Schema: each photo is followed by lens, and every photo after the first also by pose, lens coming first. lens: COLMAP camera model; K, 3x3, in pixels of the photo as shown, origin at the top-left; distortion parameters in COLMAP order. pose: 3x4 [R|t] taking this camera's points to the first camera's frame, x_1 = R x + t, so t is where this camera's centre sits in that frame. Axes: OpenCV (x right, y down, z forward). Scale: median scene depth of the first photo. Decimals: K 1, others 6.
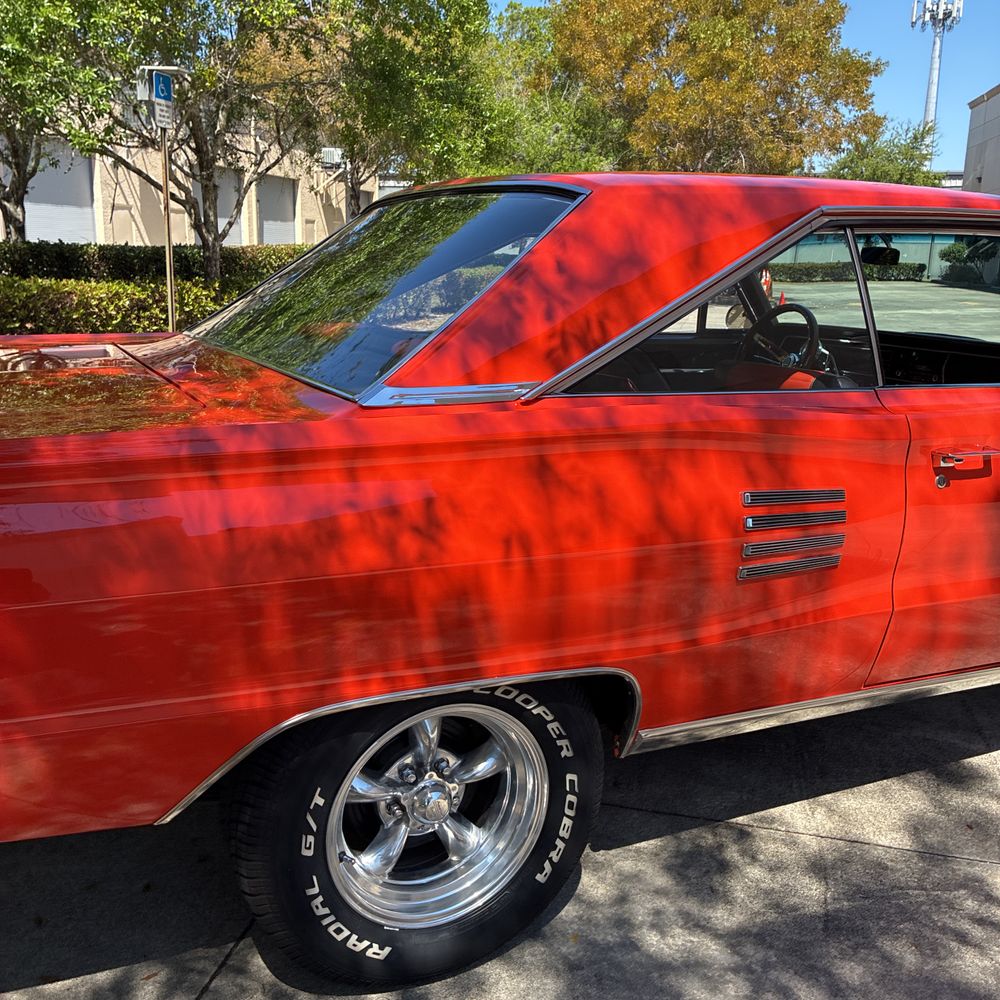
lens RADIAL K [[1013.8, 0, 489.7], [0, 1013.8, 498.1], [0, 0, 1]] dist [0.014226, 0.000000]
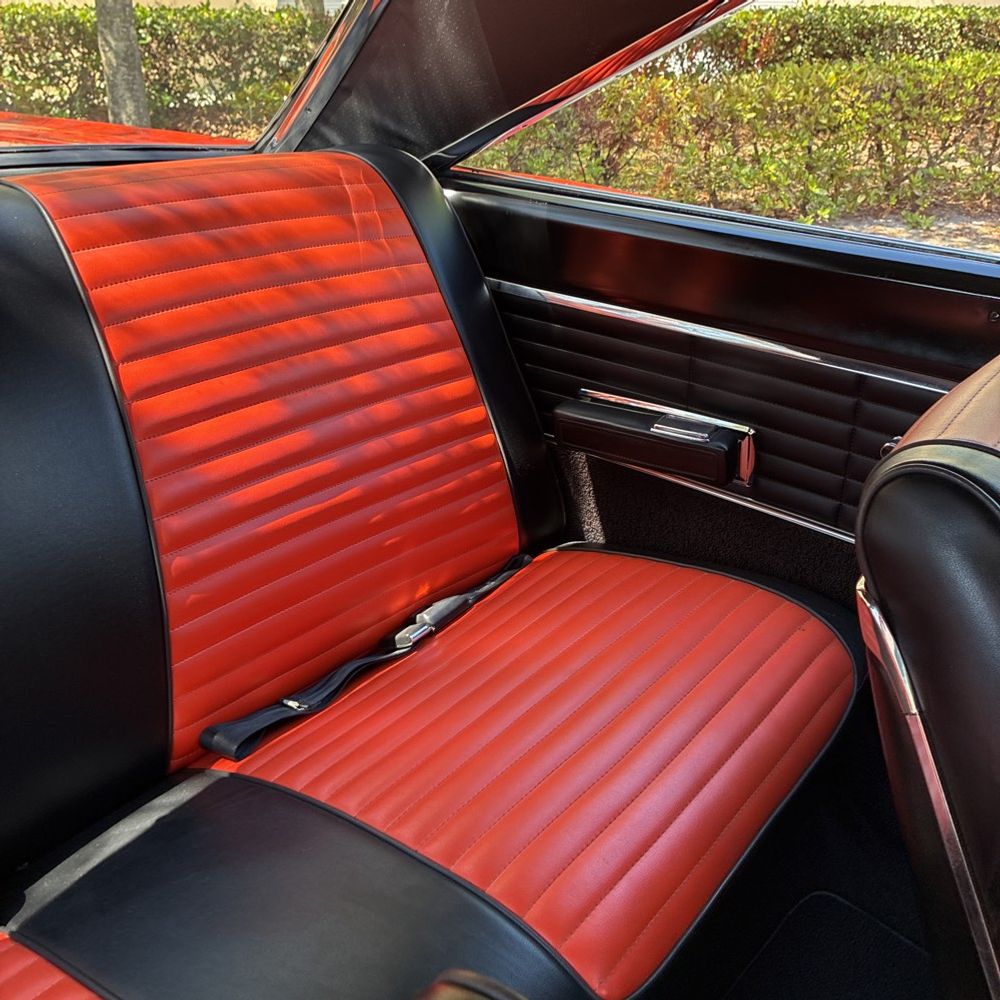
lens RADIAL K [[1013.8, 0, 497.1], [0, 1013.8, 494.5], [0, 0, 1]] dist [0.014226, 0.000000]
pose [[0.452855, 0.373153, -0.809740, 0.410321], [-0.210364, 0.927281, 0.309671, -0.296083], [0.866412, 0.030104, 0.498422, 1.347946]]
